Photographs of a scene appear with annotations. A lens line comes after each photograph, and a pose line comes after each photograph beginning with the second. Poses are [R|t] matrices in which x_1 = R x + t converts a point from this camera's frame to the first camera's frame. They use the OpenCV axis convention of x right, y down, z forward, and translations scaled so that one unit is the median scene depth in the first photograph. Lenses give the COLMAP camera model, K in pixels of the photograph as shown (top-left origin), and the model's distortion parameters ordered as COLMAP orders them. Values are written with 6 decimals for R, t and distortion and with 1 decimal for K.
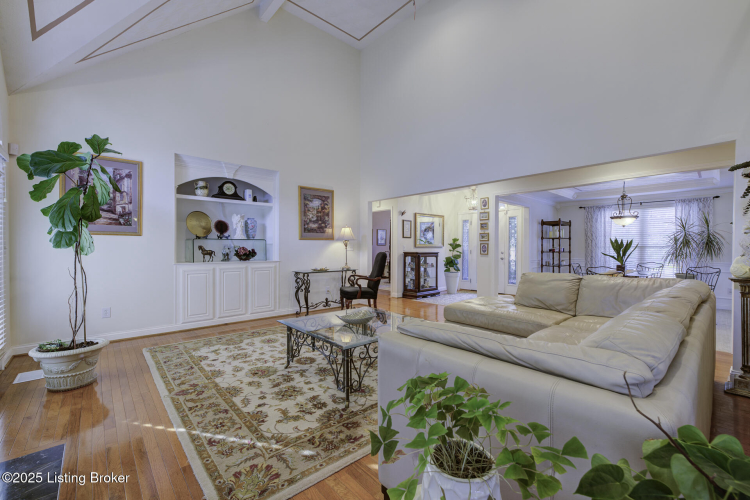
lens RADIAL K [[310.9, 0, 375.0], [0, 310.9, 250.0], [0, 0, 1]] dist [-0.000100, -0.000064]
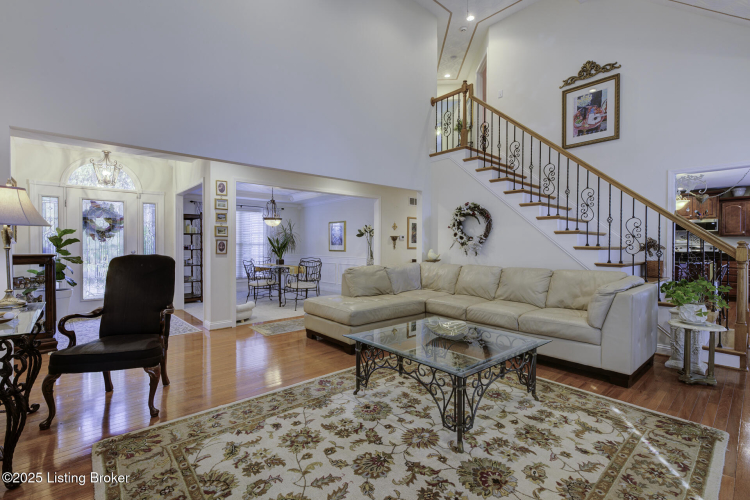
lens RADIAL K [[339.2, 0, 375.0], [0, 339.2, 250.0], [0, 0, 1]] dist [0.009386, 0.000117]
pose [[0.009277, -0.016923, 0.999814, -0.558327], [0.005964, 0.999840, 0.016868, -0.008727], [-0.999939, 0.005806, 0.009376, 0.694225]]
